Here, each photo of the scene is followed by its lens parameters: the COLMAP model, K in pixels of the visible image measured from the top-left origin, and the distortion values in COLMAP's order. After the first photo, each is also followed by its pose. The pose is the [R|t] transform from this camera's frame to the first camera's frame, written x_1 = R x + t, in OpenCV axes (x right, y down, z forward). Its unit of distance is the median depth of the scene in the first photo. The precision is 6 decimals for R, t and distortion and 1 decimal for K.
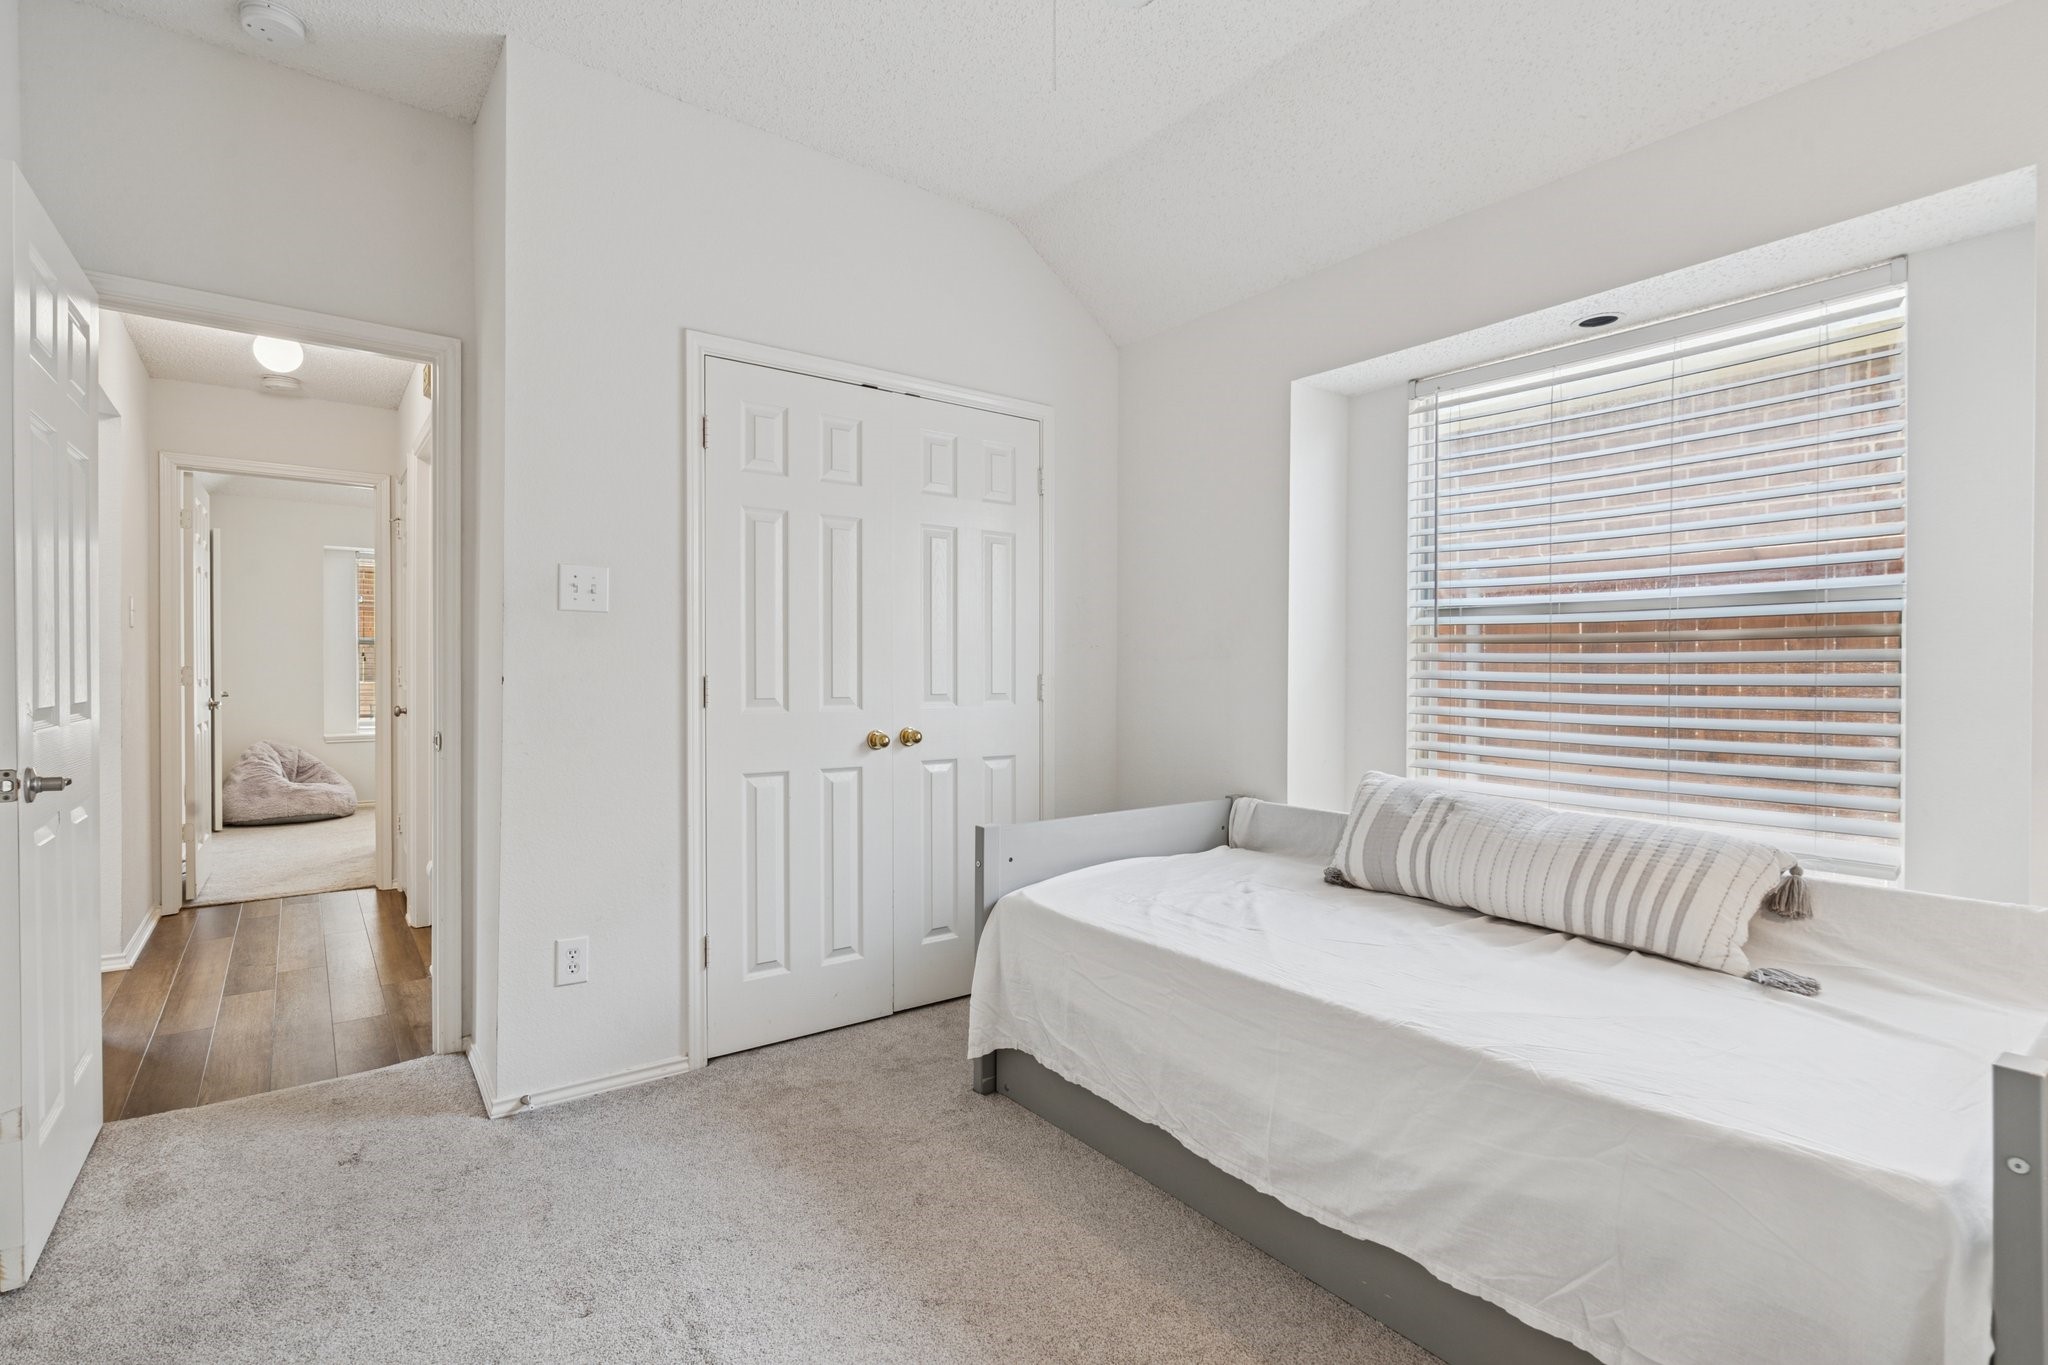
lens RADIAL K [[933.8, 0, 1007.9], [0, 933.8, 670.0], [0, 0, 1]] dist [-0.007292, 0.001894]
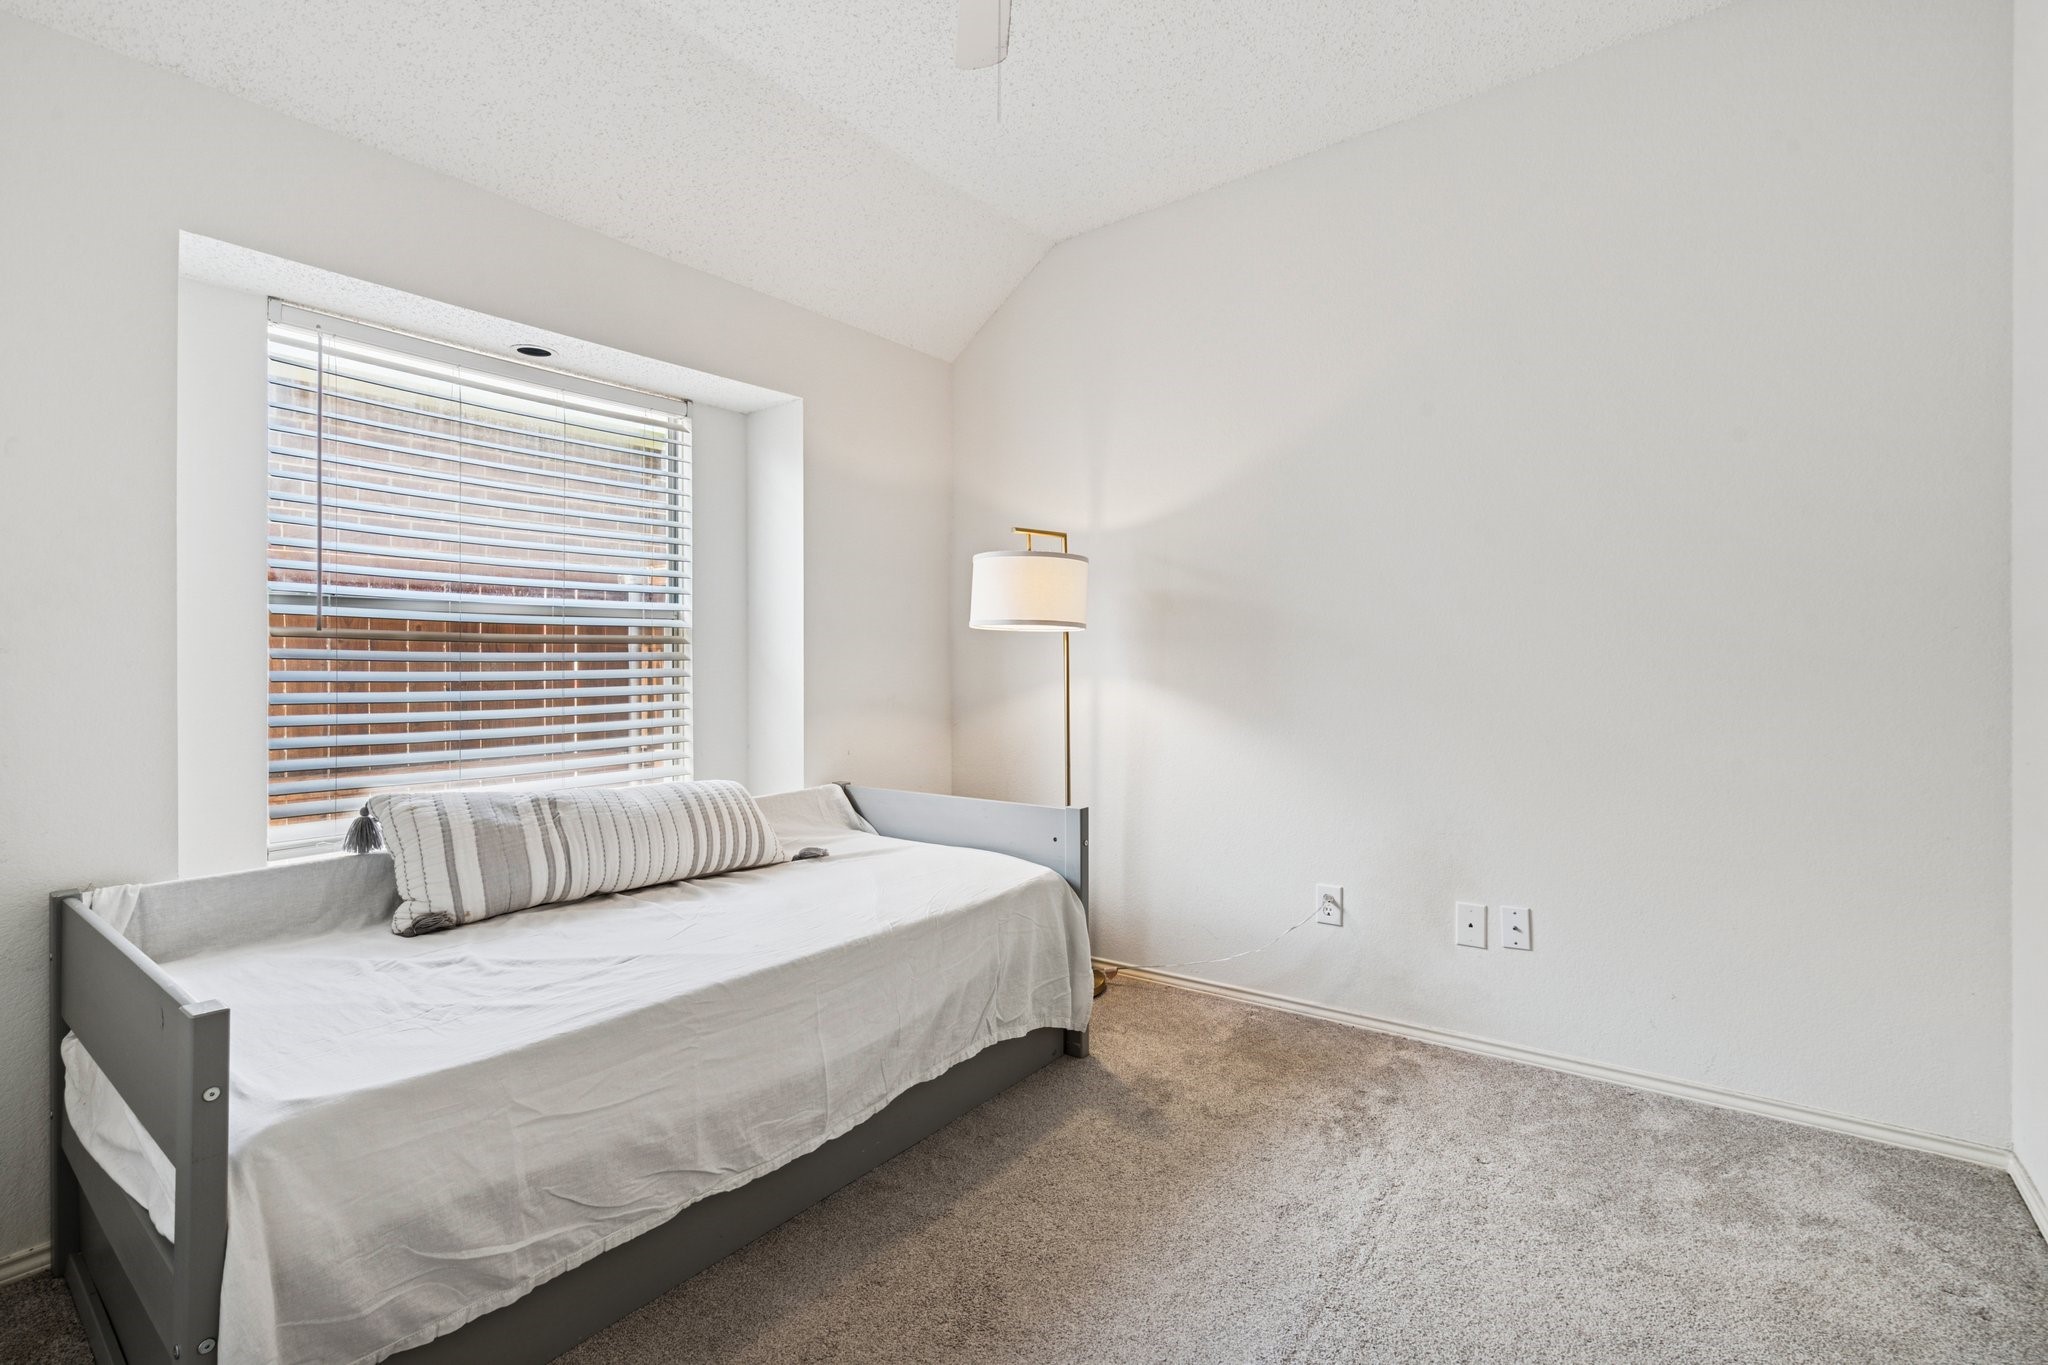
lens RADIAL K [[933.8, 0, 1007.9], [0, 933.8, 673.8], [0, 0, 1]] dist [-0.007292, 0.001894]
pose [[-0.260810, -0.011331, 0.965324, -0.602034], [0.007674, 0.999875, 0.013810, -0.003906], [-0.965360, 0.011010, -0.260691, 0.773060]]
